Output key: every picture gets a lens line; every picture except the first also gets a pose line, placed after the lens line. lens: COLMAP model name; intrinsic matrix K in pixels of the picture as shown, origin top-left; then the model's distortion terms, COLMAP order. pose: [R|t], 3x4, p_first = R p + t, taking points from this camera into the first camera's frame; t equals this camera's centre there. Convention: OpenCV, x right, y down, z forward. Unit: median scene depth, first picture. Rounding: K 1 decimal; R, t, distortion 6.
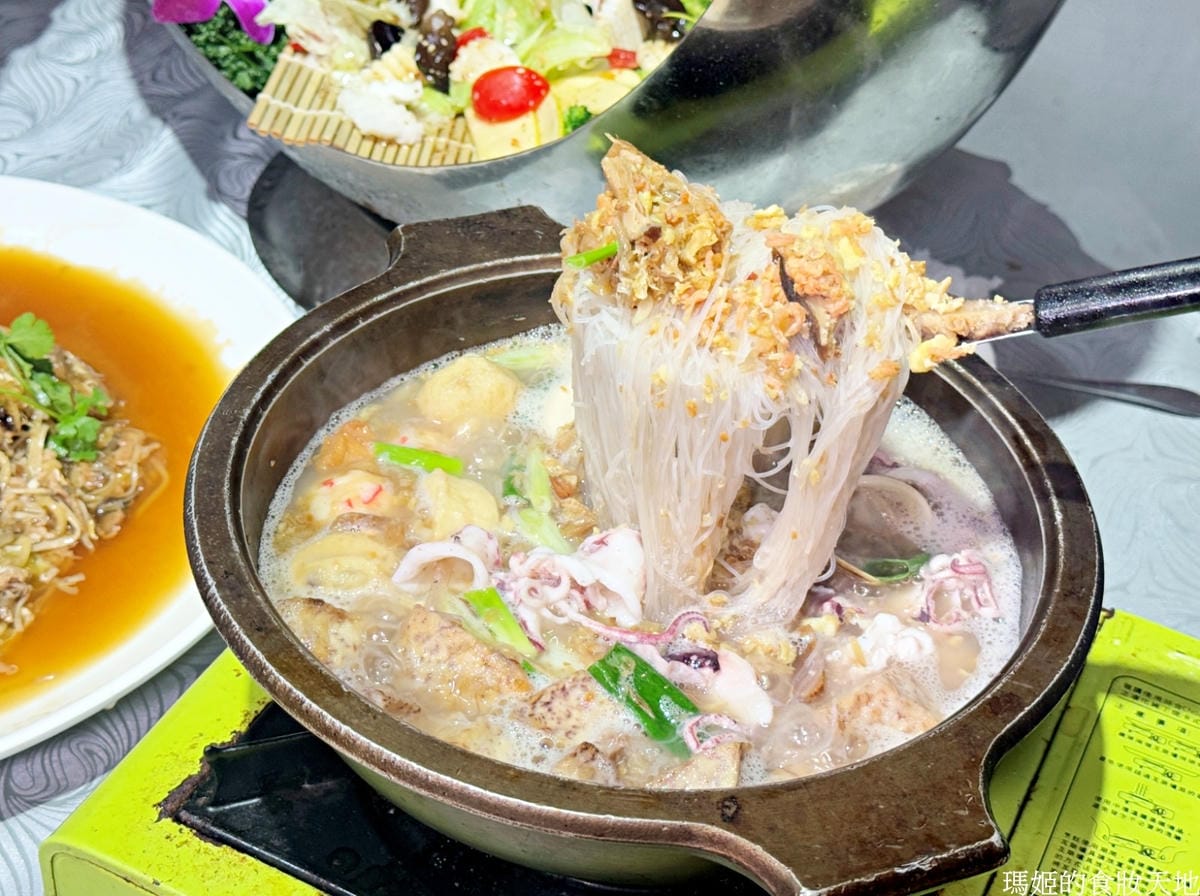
lens RADIAL K [[1409.3, 0, 600.7], [0, 1409.3, 347.6], [0, 0, 1]] dist [0.132234, -0.243304]
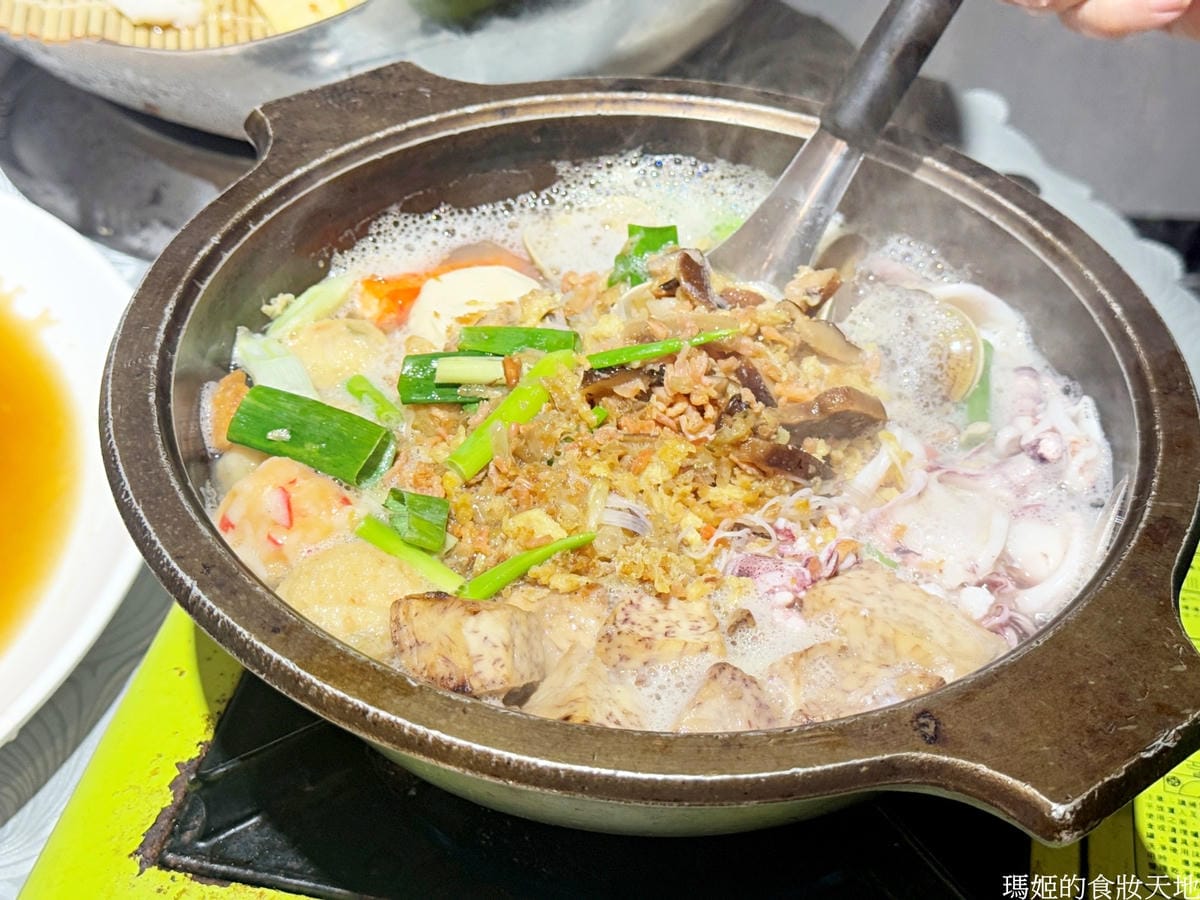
lens RADIAL K [[1409.3, 0, 600.7], [0, 1409.3, 349.6], [0, 0, 1]] dist [0.132234, -0.243304]
pose [[0.971509, -0.178949, 0.155396, -0.129324], [0.163982, 0.980922, 0.104411, -0.001312], [-0.171116, -0.075954, 0.982319, 0.182942]]
